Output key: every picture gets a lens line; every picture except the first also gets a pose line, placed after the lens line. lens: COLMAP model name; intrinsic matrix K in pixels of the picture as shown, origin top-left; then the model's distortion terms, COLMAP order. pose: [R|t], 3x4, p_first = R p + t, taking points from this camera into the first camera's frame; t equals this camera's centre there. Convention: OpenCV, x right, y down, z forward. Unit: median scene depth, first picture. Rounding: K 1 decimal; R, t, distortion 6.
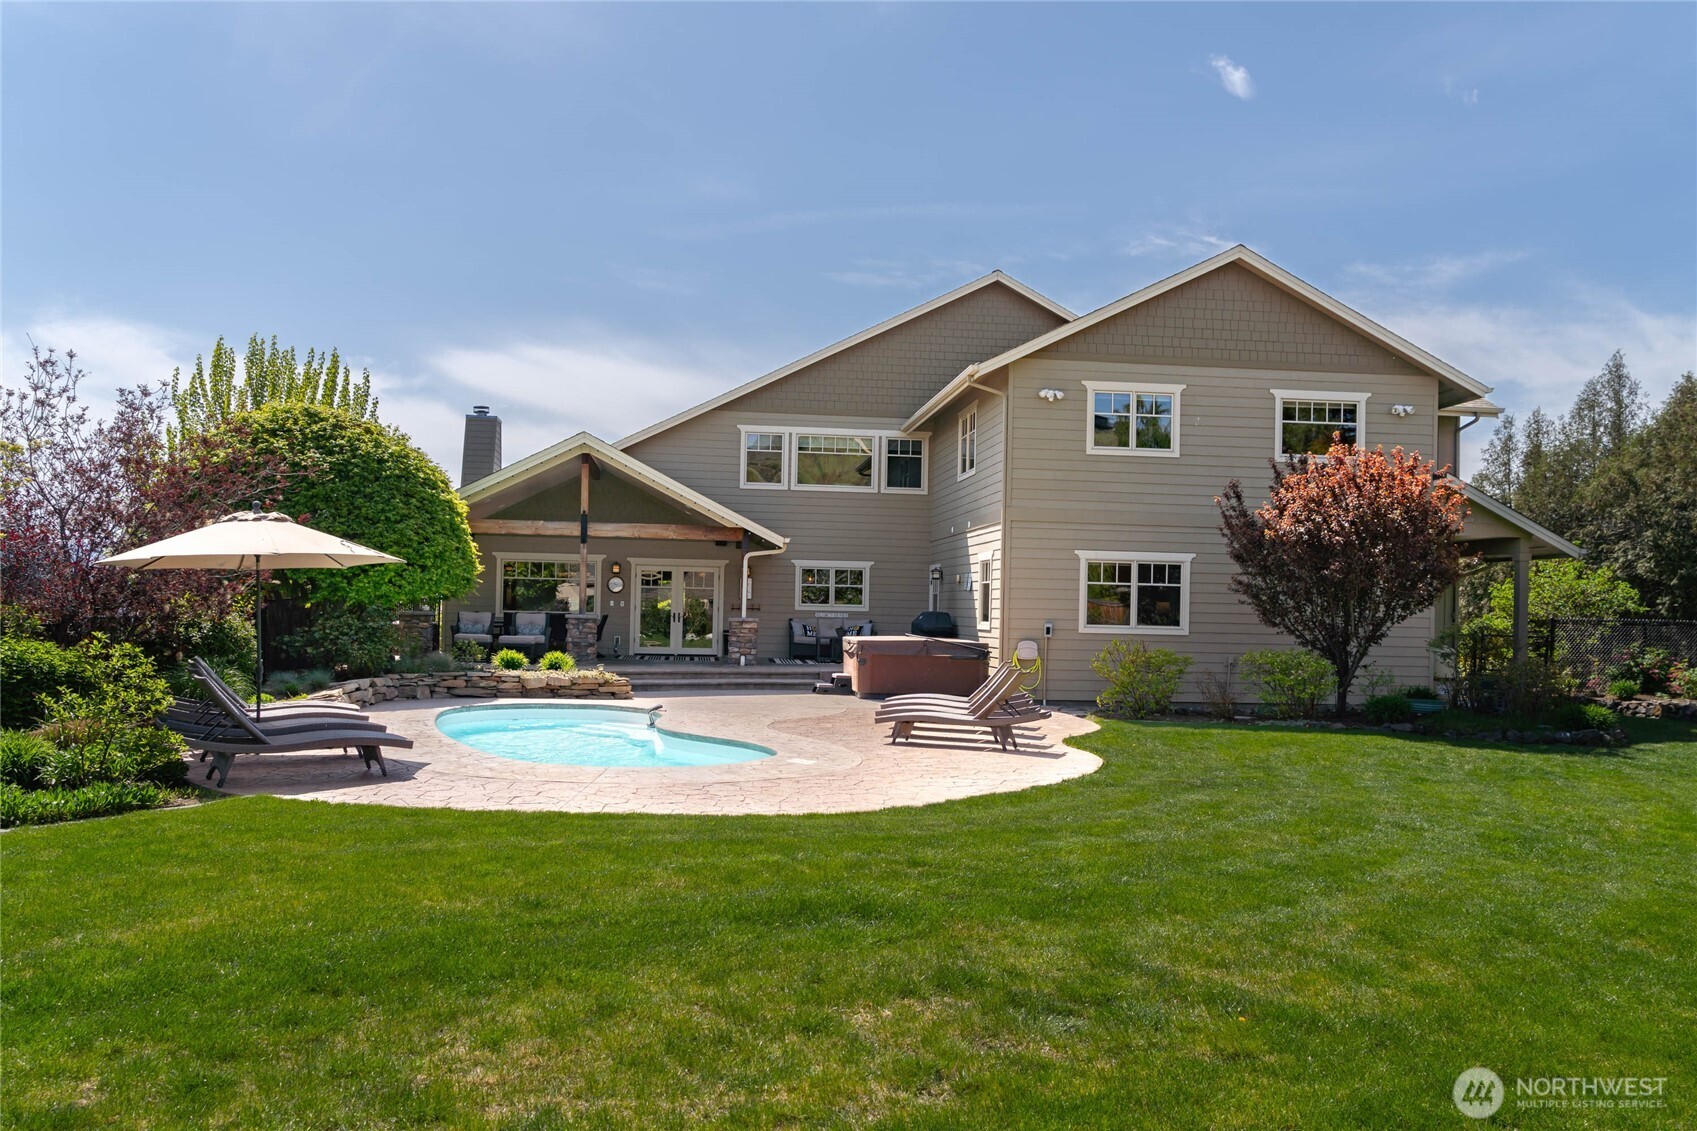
lens RADIAL K [[1287.7, 0, 851.6], [0, 1287.7, 592.2], [0, 0, 1]] dist [0.001610, -0.001517]
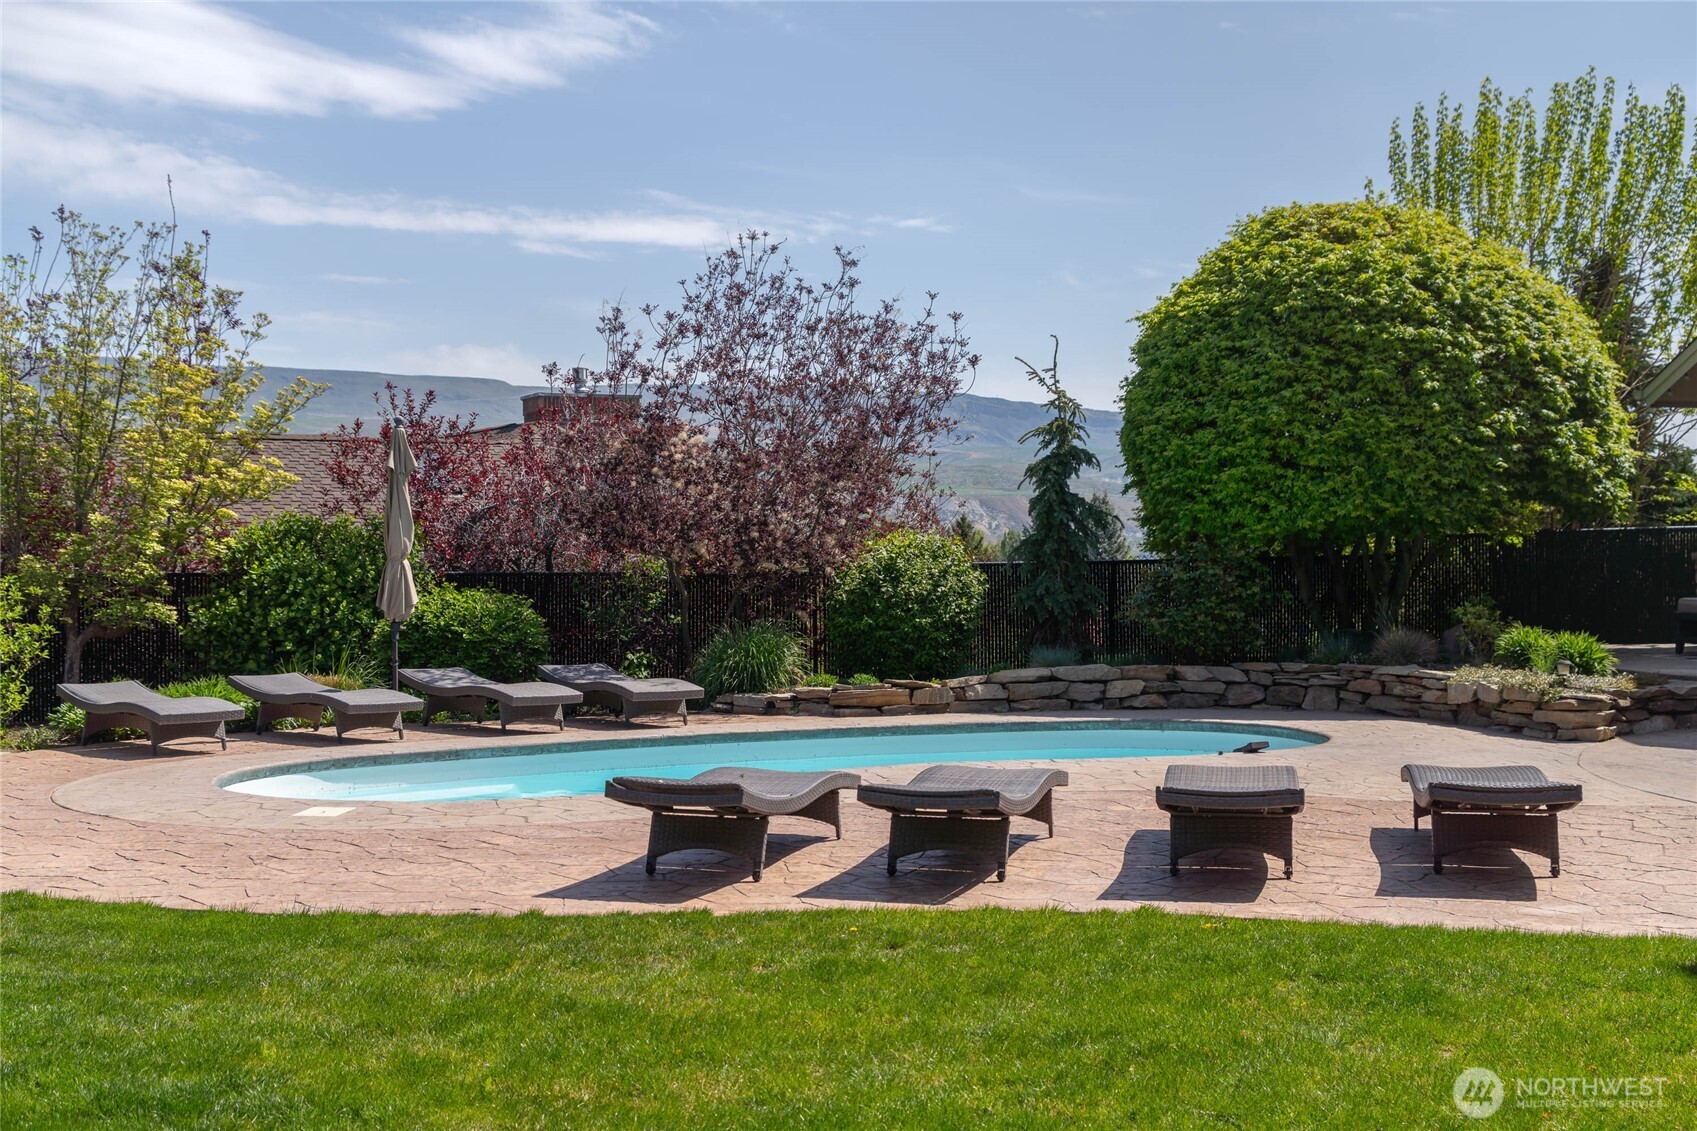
lens RADIAL K [[2117.4, 0, 848.5], [0, 2117.4, 565.5], [0, 0, 1]] dist [-0.011581, 0.000983]
pose [[0.116343, -0.013876, -0.993112, 0.478303], [0.018657, 0.999757, -0.011784, 0.025002], [0.993034, -0.017157, 0.116574, 0.622399]]
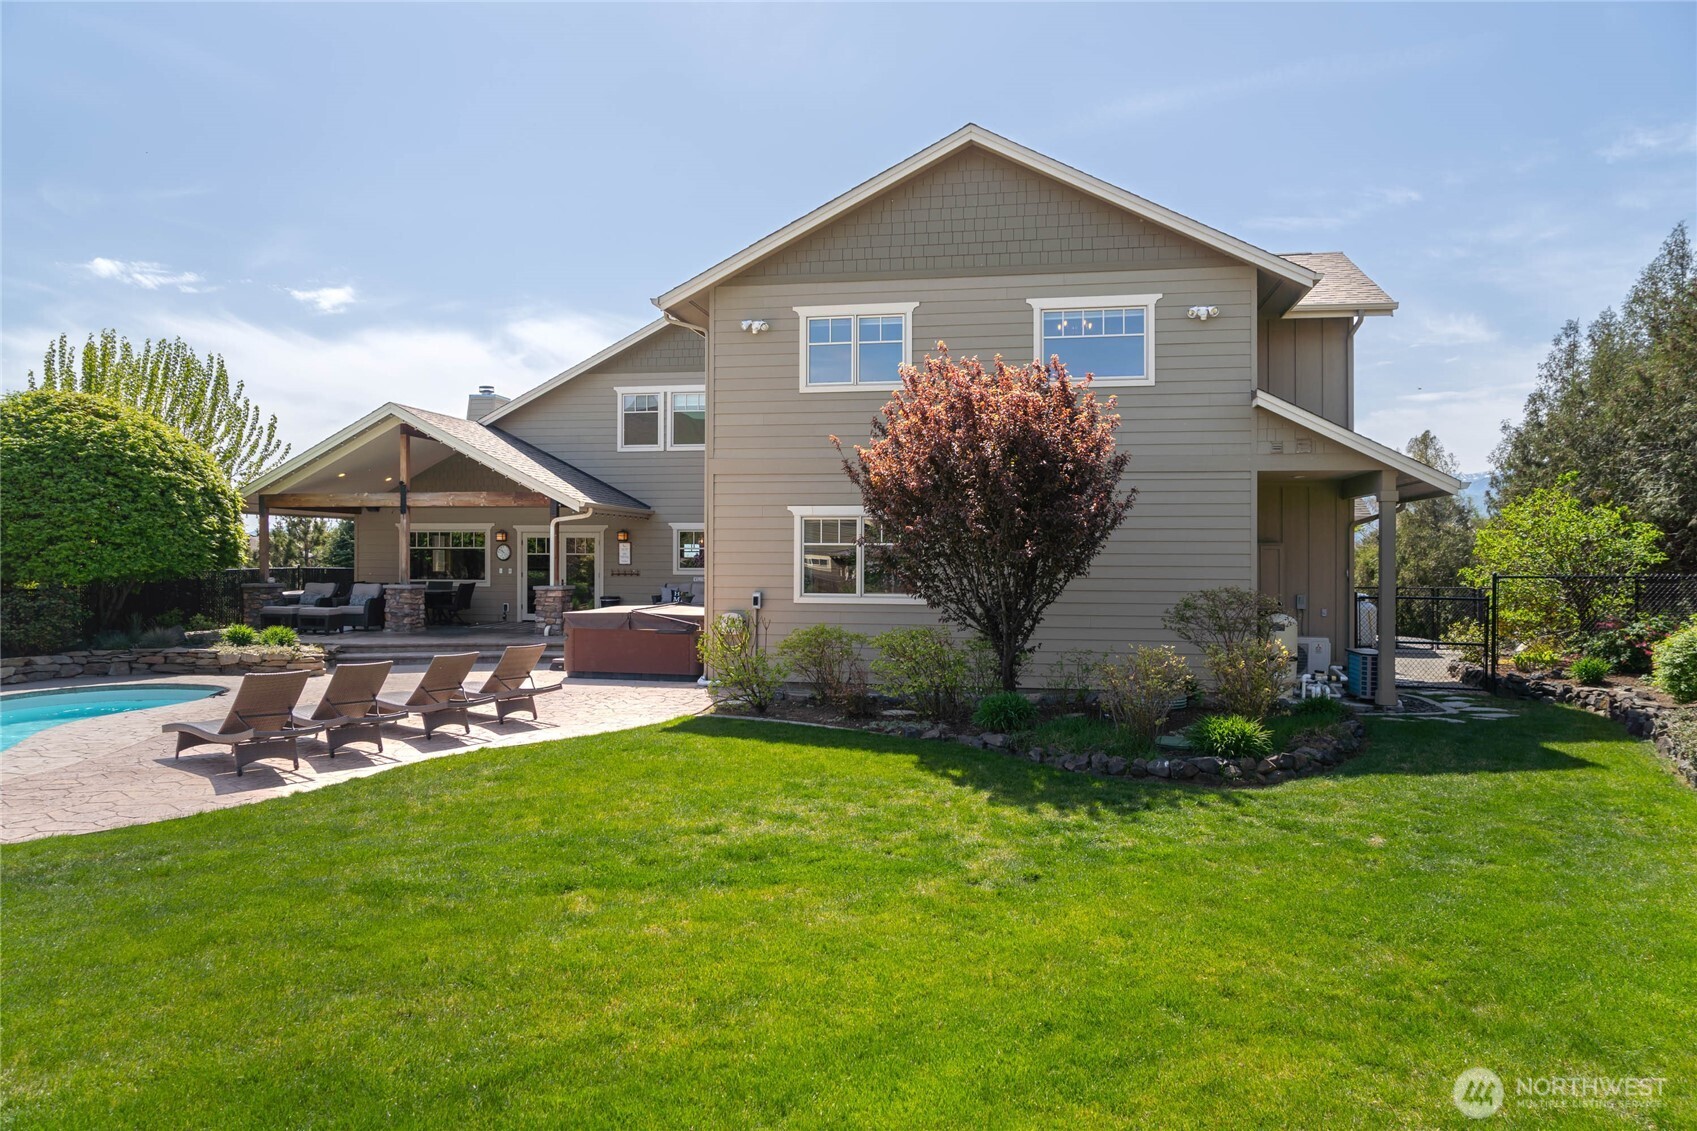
lens RADIAL K [[1129.0, 0, 841.7], [0, 1129.0, 551.5], [0, 0, 1]] dist [-0.018244, 0.000893]
pose [[0.957395, -0.020048, -0.288086, 0.414164], [0.021560, 0.999765, 0.002079, -0.003375], [0.287977, -0.008201, 0.957602, 0.288177]]
